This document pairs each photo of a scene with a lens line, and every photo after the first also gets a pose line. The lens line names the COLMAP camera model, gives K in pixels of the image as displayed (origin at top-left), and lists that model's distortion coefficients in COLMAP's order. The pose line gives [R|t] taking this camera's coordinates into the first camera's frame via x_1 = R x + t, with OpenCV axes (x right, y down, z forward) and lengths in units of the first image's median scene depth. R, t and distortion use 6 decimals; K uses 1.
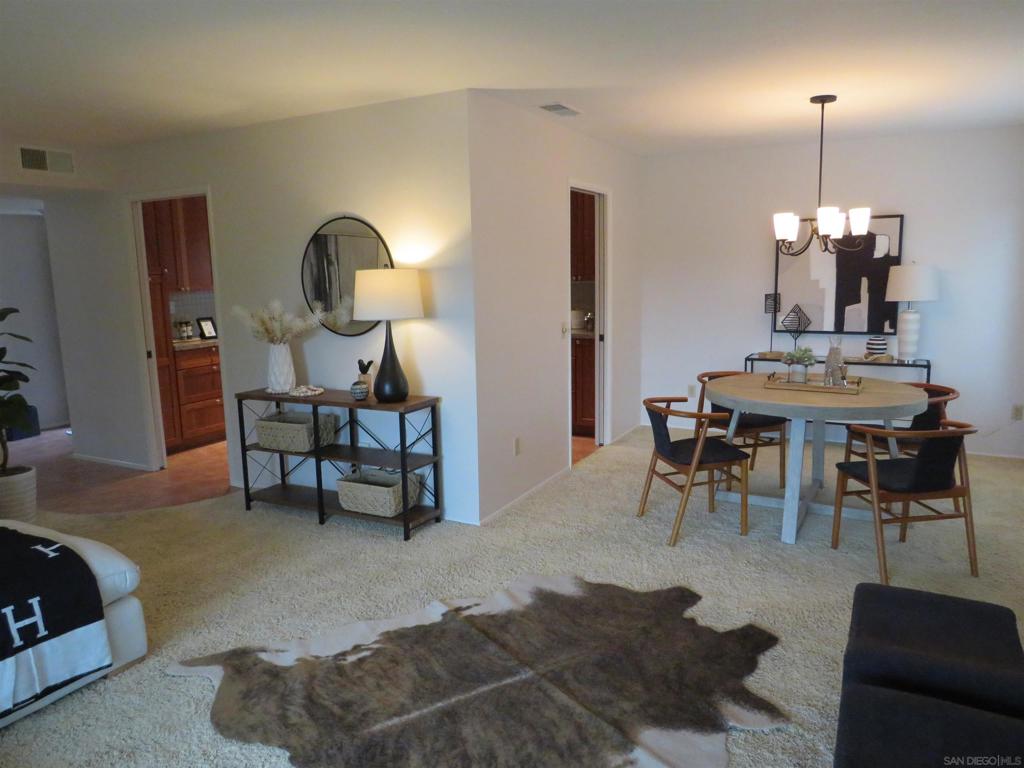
lens RADIAL K [[723.2, 0, 508.6], [0, 723.2, 384.5], [0, 0, 1]] dist [-0.027665, 0.005438]
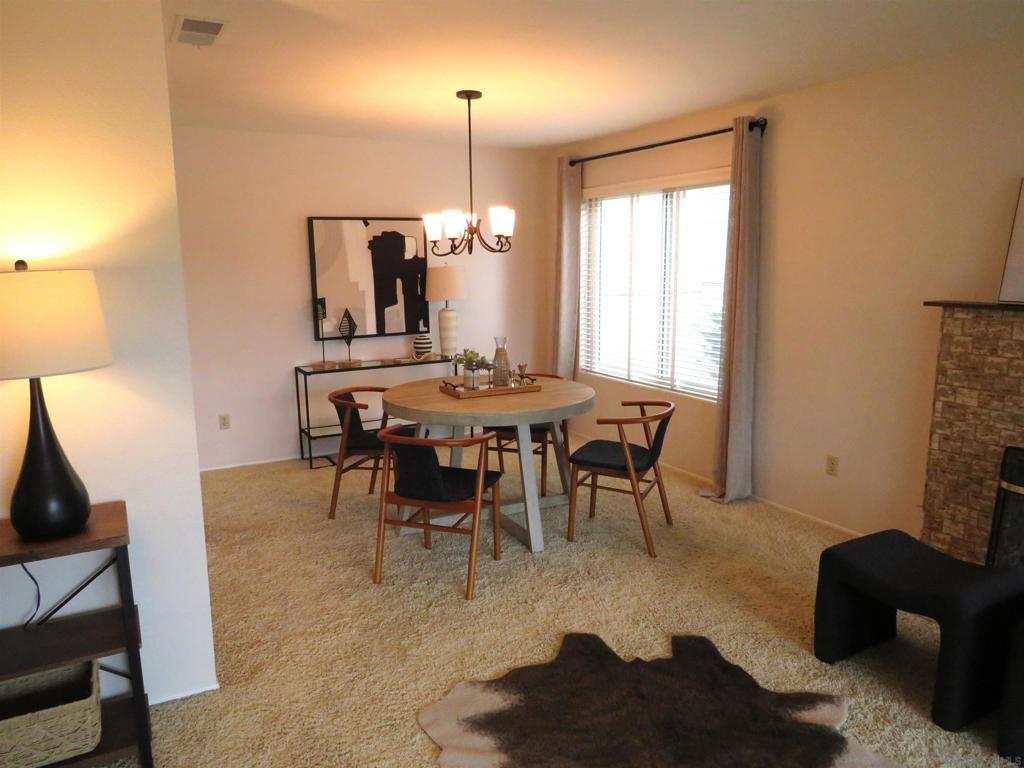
lens RADIAL K [[723.2, 0, 507.8], [0, 723.2, 384.0], [0, 0, 1]] dist [-0.027665, 0.005438]
pose [[0.540054, -0.129083, 0.831672, -0.407466], [0.132738, 0.988865, 0.067287, -0.072892], [-0.831097, 0.074056, 0.551175, 0.466779]]
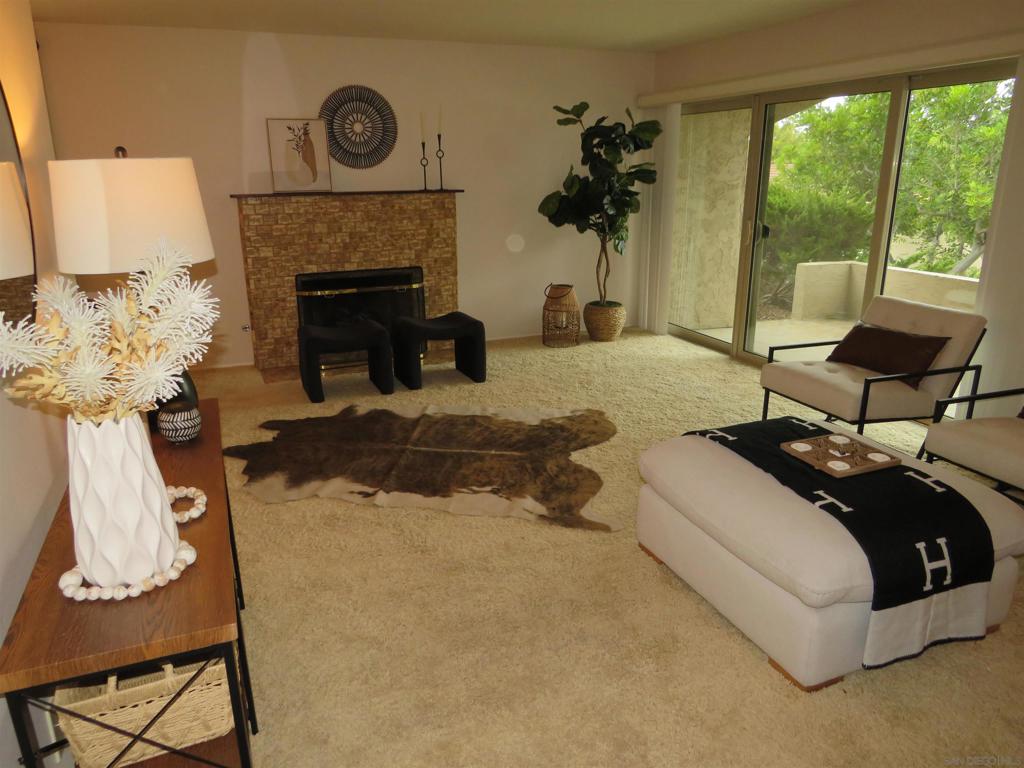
lens RADIAL K [[723.2, 0, 504.3], [0, 723.2, 387.2], [0, 0, 1]] dist [-0.027665, 0.005438]
pose [[-0.767239, -0.158662, 0.621427, -0.681473], [0.128804, 0.911060, 0.391637, -0.176447], [-0.628295, 0.380521, -0.678564, 1.223699]]
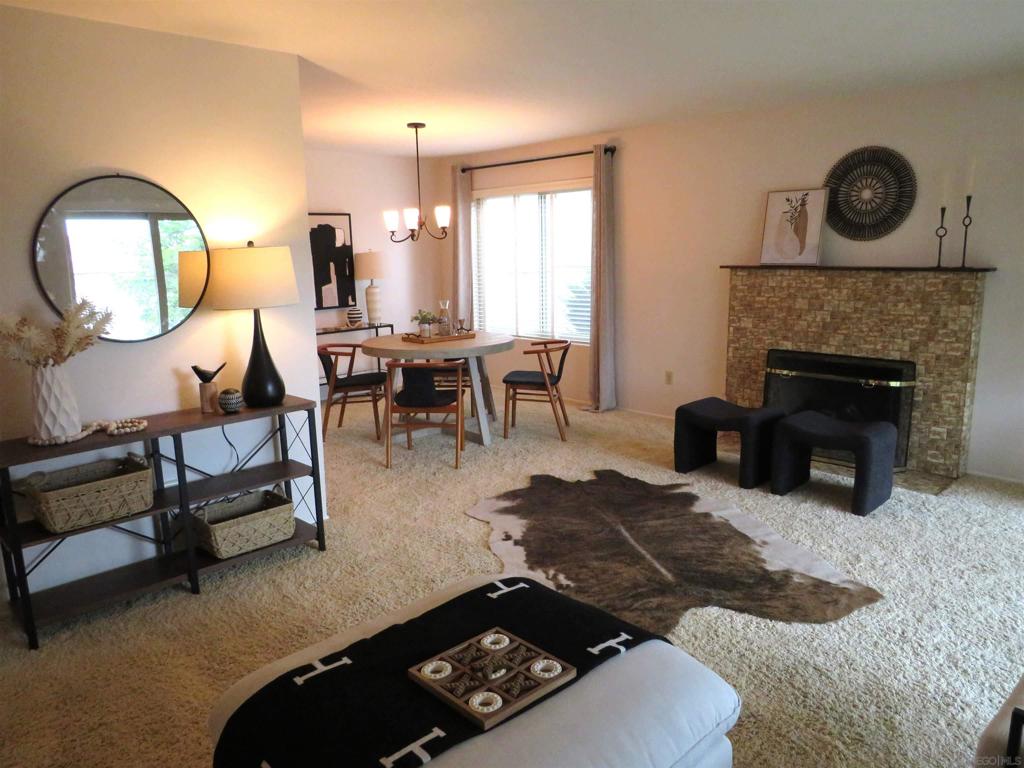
lens RADIAL K [[723.2, 0, 507.4], [0, 723.2, 386.2], [0, 0, 1]] dist [-0.027665, 0.005438]
pose [[0.307856, -0.165450, 0.936937, -0.887532], [0.166252, 0.978968, 0.118245, -0.052182], [-0.936795, 0.119366, 0.328887, 0.471984]]
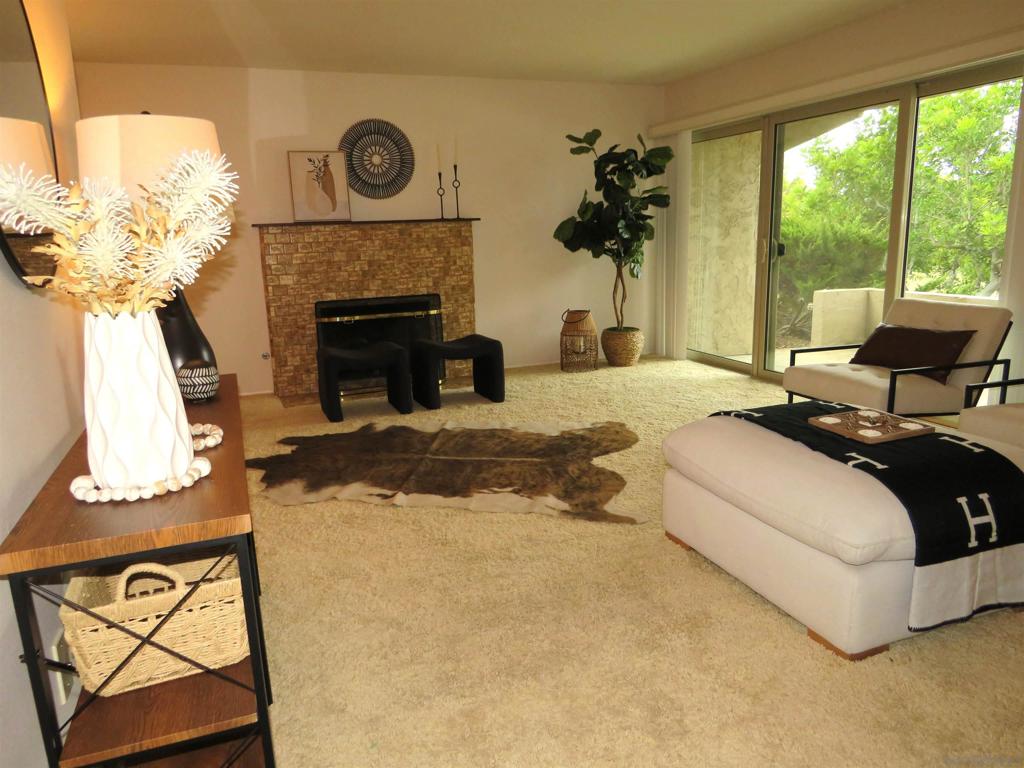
lens RADIAL K [[723.2, 0, 505.3], [0, 723.2, 386.5], [0, 0, 1]] dist [-0.027665, 0.005438]
pose [[-0.754339, -0.092044, 0.650001, -0.684879], [0.153401, 0.937998, 0.310850, -0.107619], [-0.638312, 0.334197, -0.693449, 1.245193]]
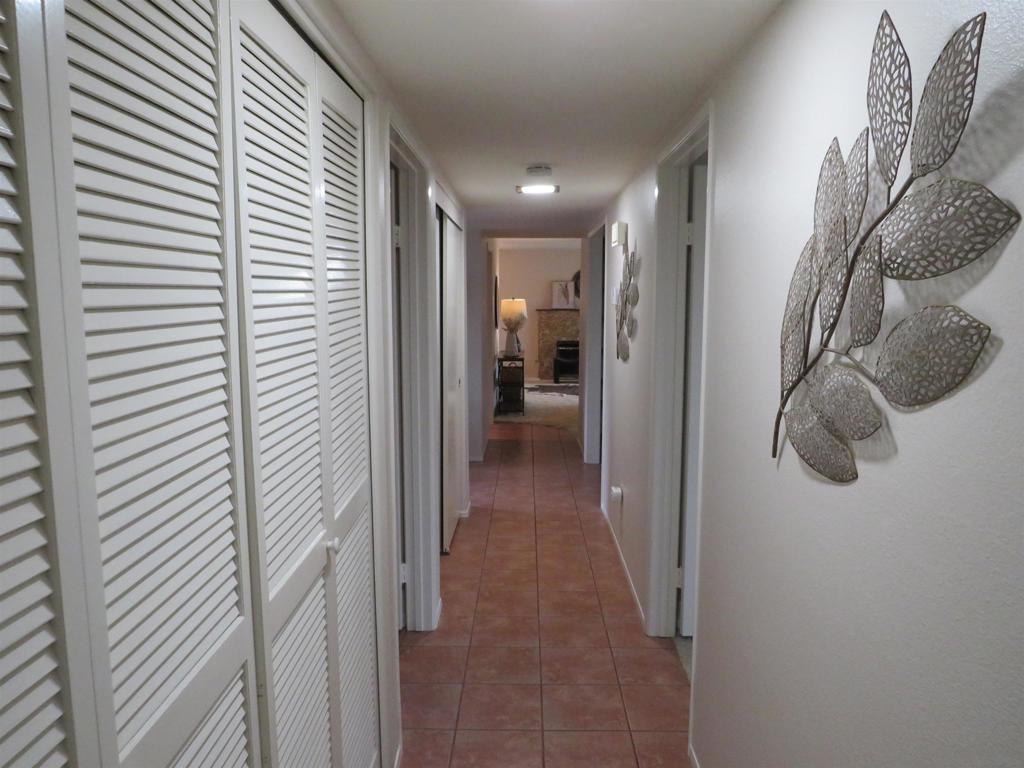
lens RADIAL K [[723.2, 0, 511.6], [0, 723.2, 382.7], [0, 0, 1]] dist [-0.027665, 0.005438]
pose [[-0.454160, -0.092970, 0.886056, -2.495938], [0.154603, 0.971227, 0.181150, -0.352994], [-0.877404, 0.219258, -0.426719, 2.182460]]
